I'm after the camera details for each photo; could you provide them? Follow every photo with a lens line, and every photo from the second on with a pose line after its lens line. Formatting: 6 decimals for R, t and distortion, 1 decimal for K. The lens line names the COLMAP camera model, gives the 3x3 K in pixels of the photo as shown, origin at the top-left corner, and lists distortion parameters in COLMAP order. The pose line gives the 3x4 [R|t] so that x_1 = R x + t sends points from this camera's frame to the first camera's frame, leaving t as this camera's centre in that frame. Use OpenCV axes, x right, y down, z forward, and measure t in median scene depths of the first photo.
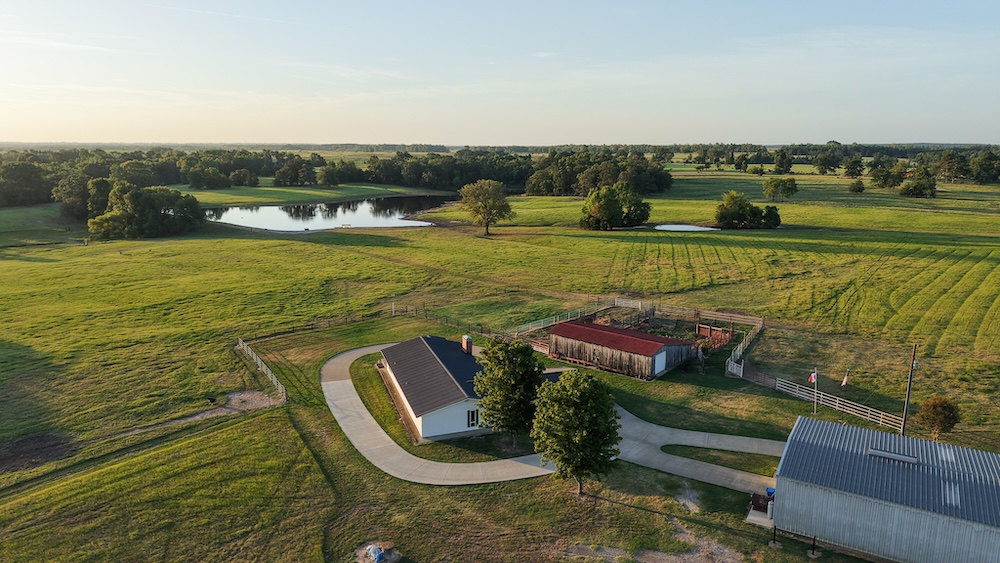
lens RADIAL K [[664.3, 0, 500.0], [0, 664.3, 281.5], [0, 0, 1]] dist [0.054920, -0.062210]
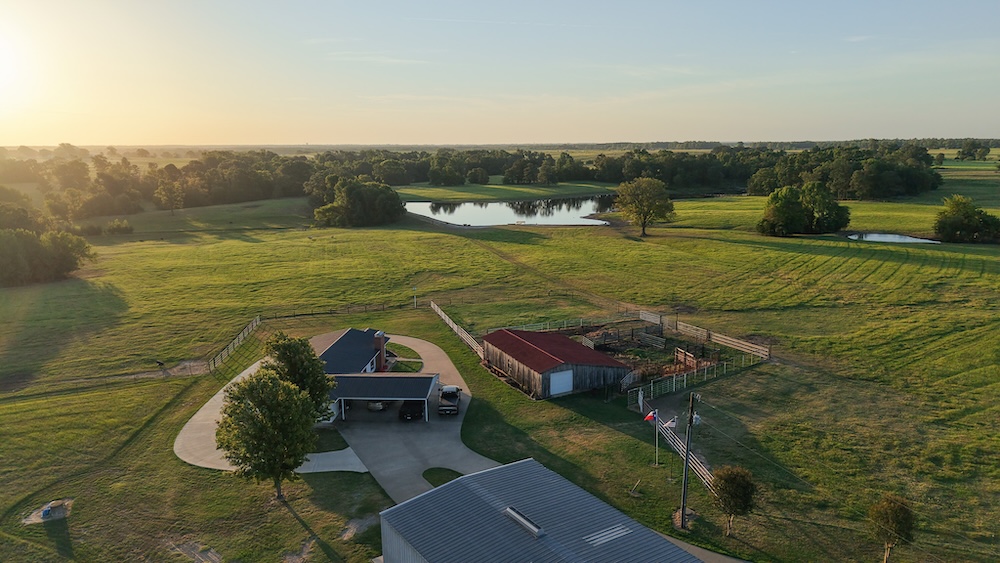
lens RADIAL K [[664.3, 0, 500.0], [0, 664.3, 281.5], [0, 0, 1]] dist [0.054920, -0.062210]
pose [[0.917147, 0.068903, -0.392548, 0.159014], [-0.068262, 0.997545, 0.015609, -0.006749], [0.392660, 0.012480, 0.919599, 0.045989]]
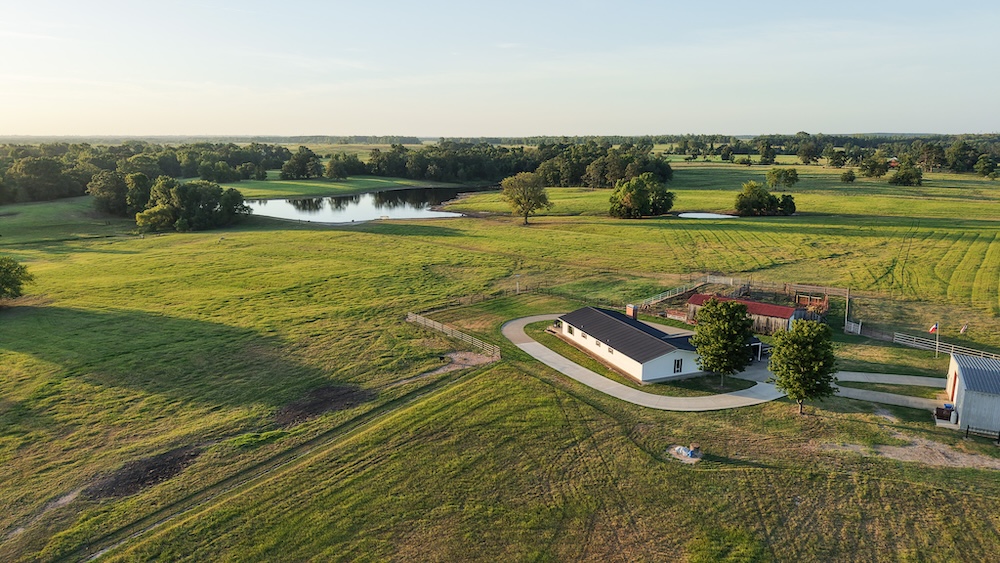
lens RADIAL K [[664.3, 0, 500.0], [0, 664.3, 281.5], [0, 0, 1]] dist [0.054920, -0.062210]
pose [[0.998688, -0.014417, 0.049132, -0.108713], [0.013793, 0.999820, 0.013018, 0.006775], [-0.049311, -0.012324, 0.998707, -0.057879]]
